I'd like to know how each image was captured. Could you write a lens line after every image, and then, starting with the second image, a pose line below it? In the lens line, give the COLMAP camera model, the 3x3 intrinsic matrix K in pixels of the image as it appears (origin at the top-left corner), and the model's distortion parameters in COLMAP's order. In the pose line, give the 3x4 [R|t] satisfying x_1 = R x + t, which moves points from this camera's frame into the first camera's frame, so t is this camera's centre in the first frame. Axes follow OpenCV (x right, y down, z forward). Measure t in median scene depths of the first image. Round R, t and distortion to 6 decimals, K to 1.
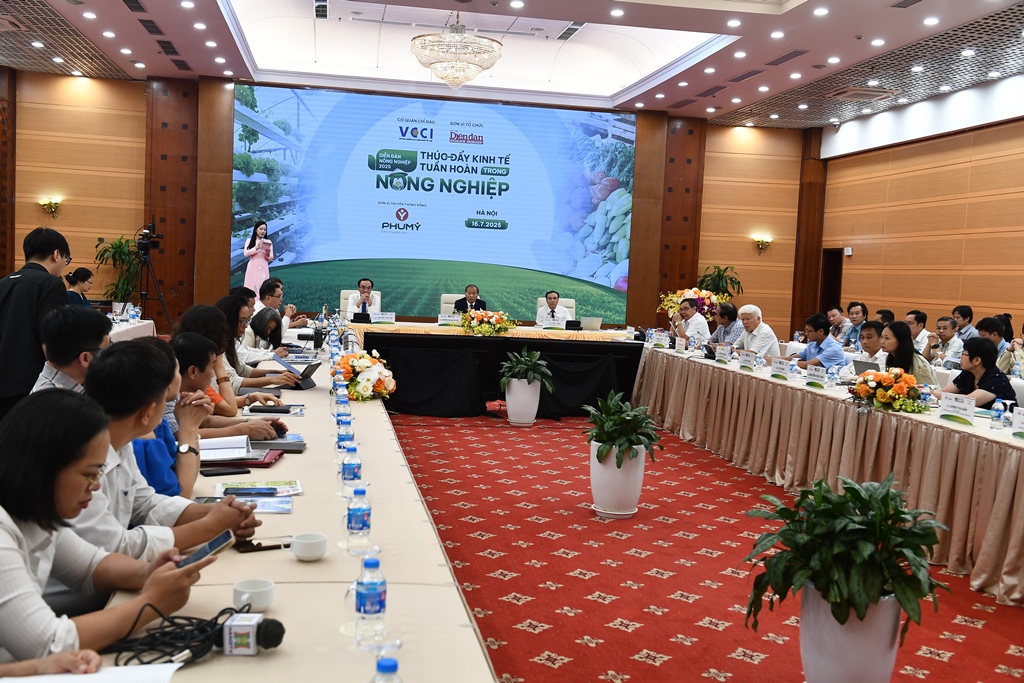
lens RADIAL K [[1041.6, 0, 512.0], [0, 1041.6, 341.5], [0, 0, 1]] dist [0.051894, -0.003892]
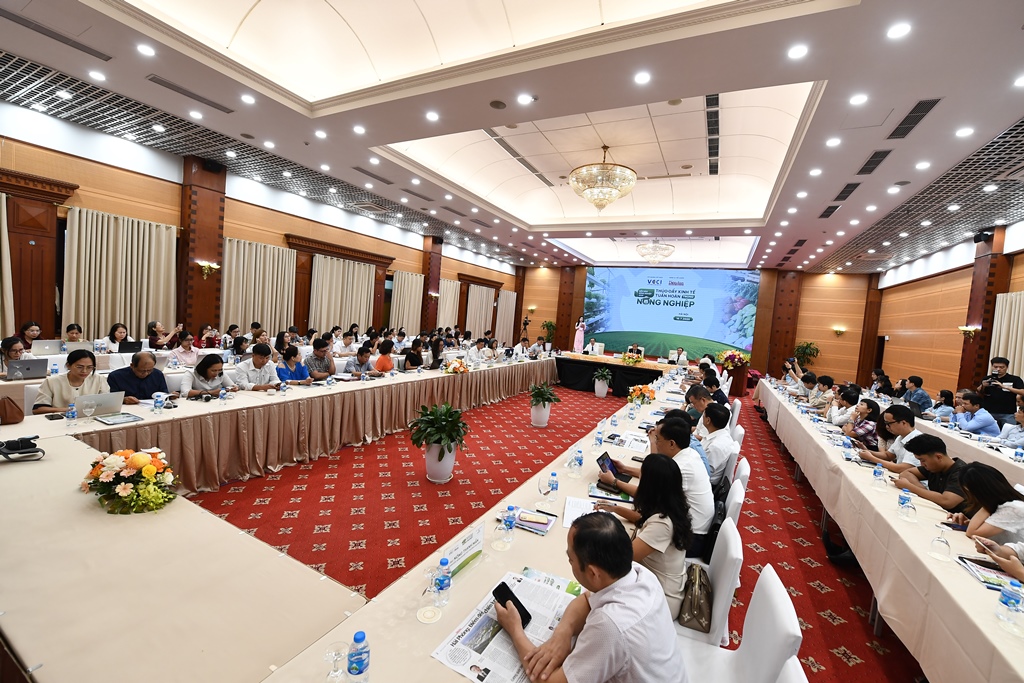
lens RADIAL K [[408.2, 0, 513.5], [0, 408.2, 339.5], [0, 0, 1]] dist [-0.010745, -0.004254]
pose [[0.801659, 0.052380, -0.595483, 0.226106], [-0.083352, 0.996217, -0.024581, -0.010263], [0.591942, 0.069341, 0.802992, 0.025638]]
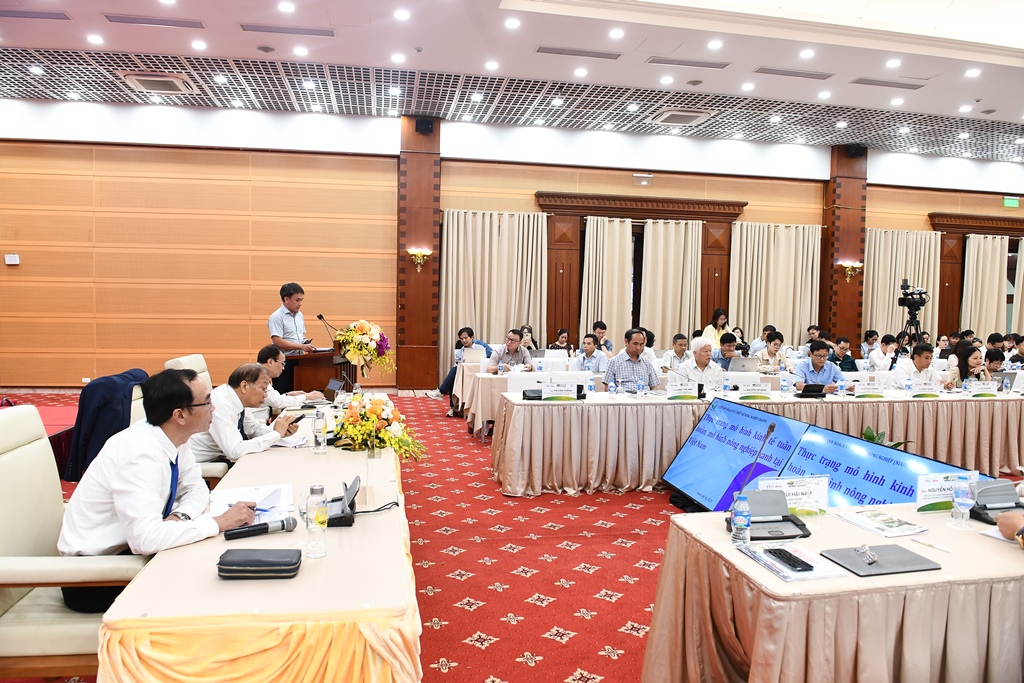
lens RADIAL K [[696.5, 0, 508.6], [0, 696.5, 343.5], [0, 0, 1]] dist [-0.047336, -0.004772]
pose [[0.000133, -0.098366, 0.995150, -0.222902], [0.049855, 0.993913, 0.098237, -0.056373], [-0.998756, 0.049600, 0.005036, 0.646093]]
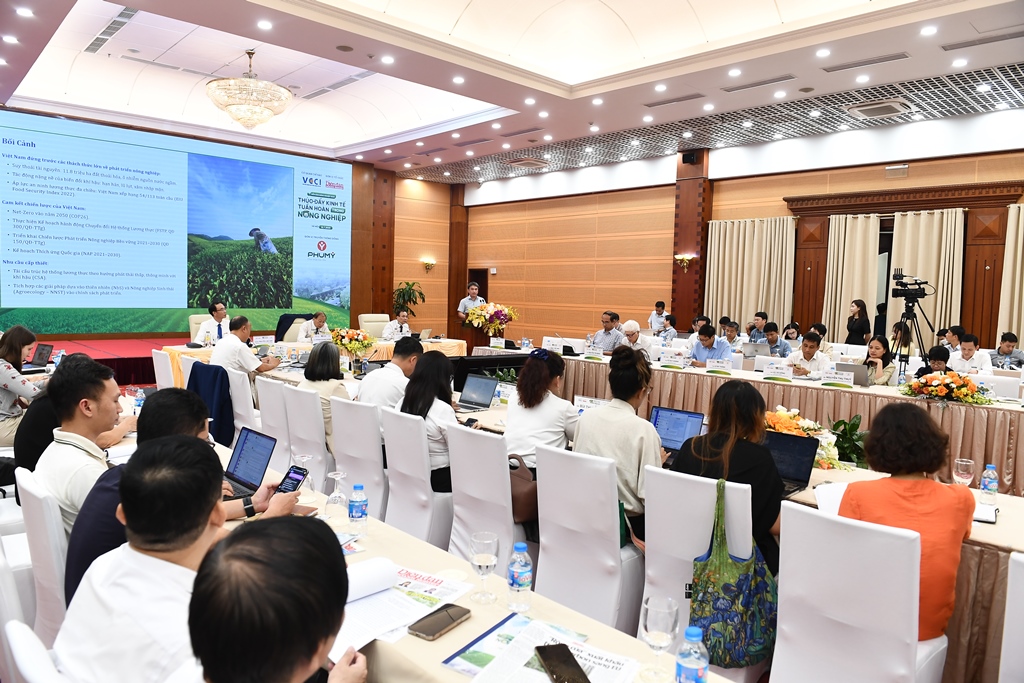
lens RADIAL K [[696.5, 0, 508.6], [0, 696.5, 343.5], [0, 0, 1]] dist [-0.047336, -0.004772]
pose [[0.836157, -0.061982, 0.544978, -0.201840], [0.047226, 0.998040, 0.041052, -0.025749], [-0.546454, -0.008589, 0.837445, 0.192332]]
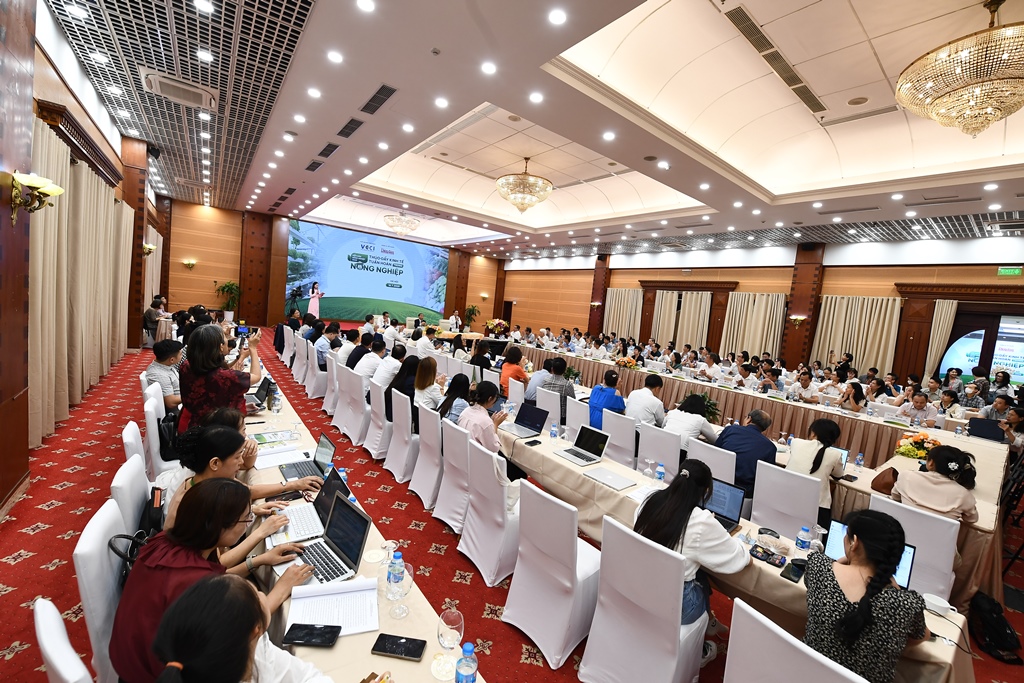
lens RADIAL K [[408.2, 0, 513.5], [0, 408.2, 339.5], [0, 0, 1]] dist [-0.010745, -0.004254]
pose [[0.886523, 0.008366, 0.462608, -0.231978], [-0.029819, 0.998791, 0.039080, -0.028428], [-0.461722, -0.048440, 0.885701, -0.037151]]
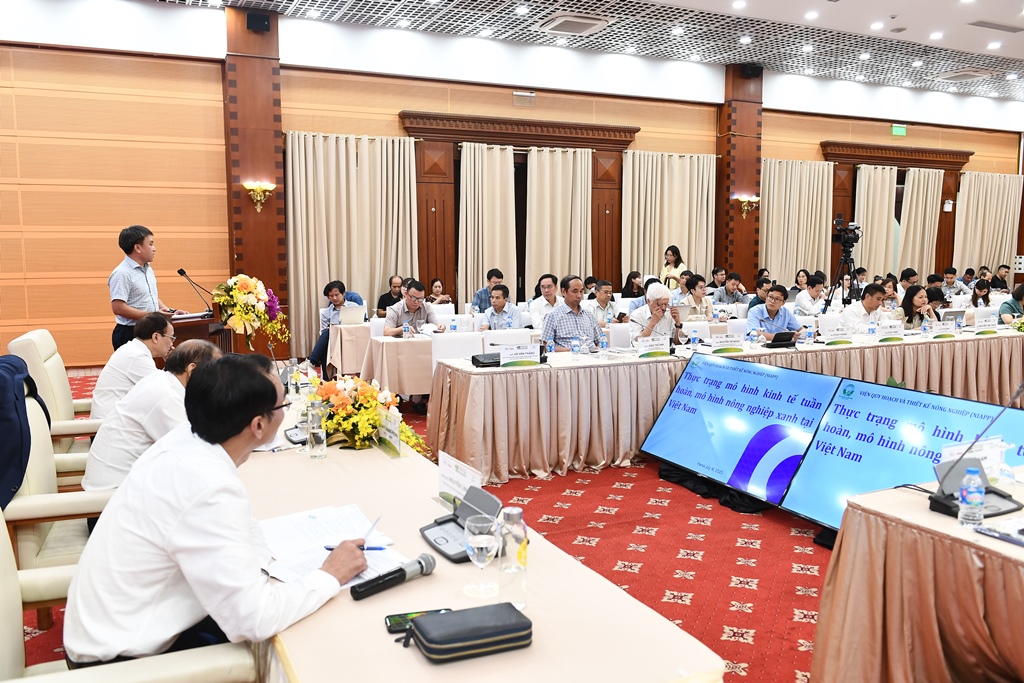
lens RADIAL K [[811.3, 0, 507.4], [0, 811.3, 340.6], [0, 0, 1]] dist [-0.018690, -0.004144]
pose [[-0.248382, -0.147214, 0.957410, -0.199546], [0.057979, 0.984353, 0.166398, -0.058221], [-0.966925, 0.096840, -0.235960, 0.698173]]
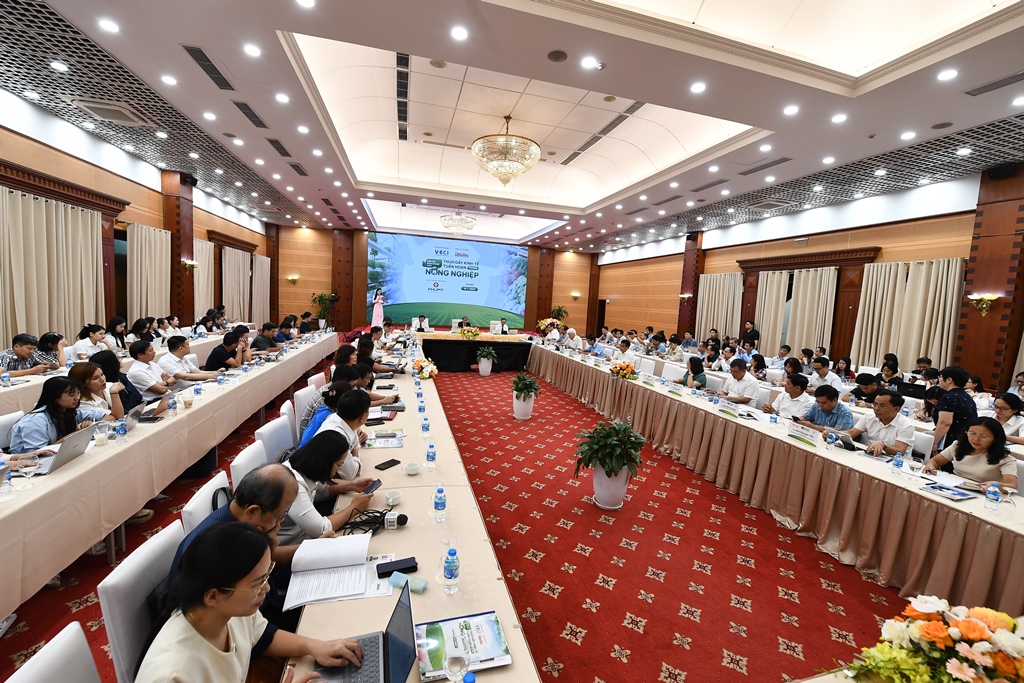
lens RADIAL K [[408.2, 0, 513.5], [0, 408.2, 339.5], [0, 0, 1]] dist [-0.010745, -0.004254]
pose [[0.996189, 0.002115, 0.087191, -0.004355], [-0.004872, 0.999494, 0.031418, -0.021387], [-0.087080, -0.031723, 0.995696, -0.002890]]
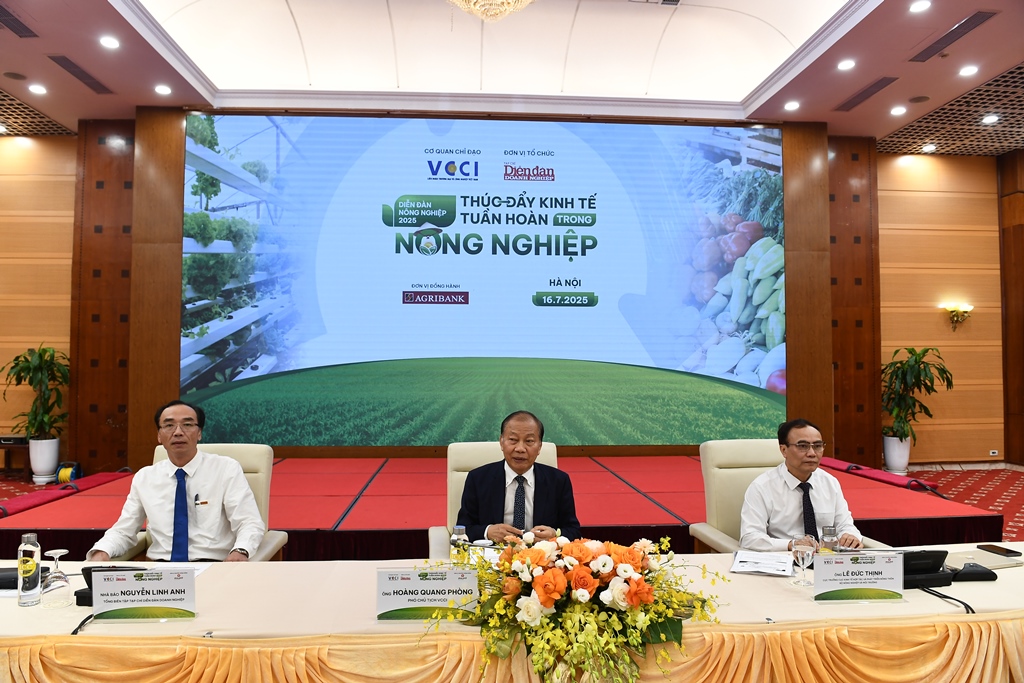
lens RADIAL K [[696.5, 0, 508.6], [0, 696.5, 343.5], [0, 0, 1]] dist [-0.047336, -0.004772]
pose [[0.993323, -0.047834, -0.104981, -0.015531], [0.036510, 0.993561, -0.107253, -0.040418], [0.109435, 0.102705, 0.988674, 0.577585]]
